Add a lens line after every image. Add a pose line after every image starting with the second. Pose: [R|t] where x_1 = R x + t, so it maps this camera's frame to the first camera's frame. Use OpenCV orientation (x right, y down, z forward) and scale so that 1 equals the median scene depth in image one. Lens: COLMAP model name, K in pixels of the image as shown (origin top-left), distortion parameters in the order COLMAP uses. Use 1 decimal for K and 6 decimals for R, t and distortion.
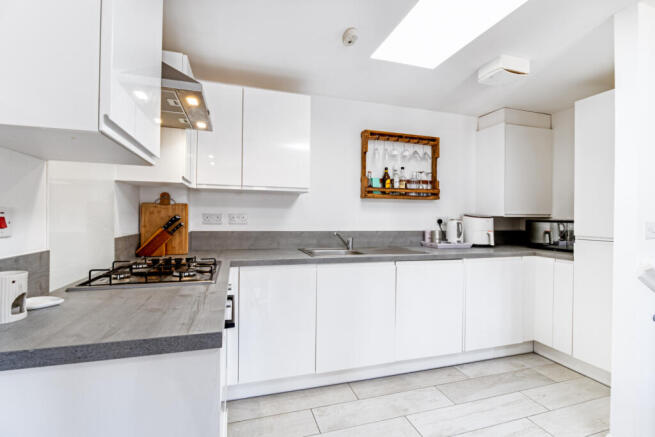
lens RADIAL K [[300.0, 0, 327.3], [0, 300.0, 216.4], [0, 0, 1]] dist [-0.003127, -0.000034]
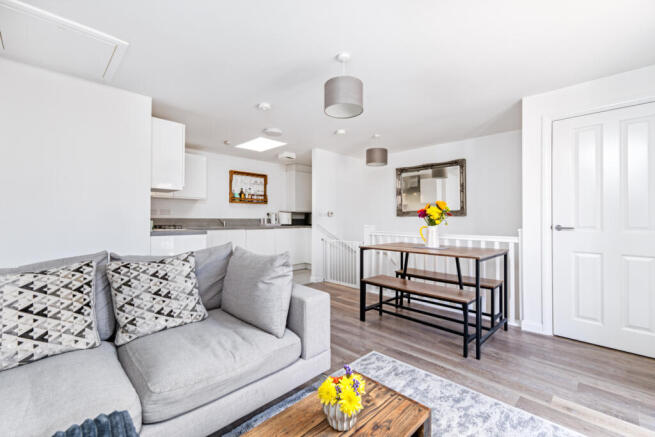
lens RADIAL K [[282.6, 0, 327.6], [0, 282.6, 216.2], [0, 0, 1]] dist [0.009633, -0.000144]
pose [[0.885309, -0.004138, 0.464984, -0.215265], [0.005978, 0.999979, -0.002482, 0.046124], [-0.464964, 0.004977, 0.885316, -1.144760]]
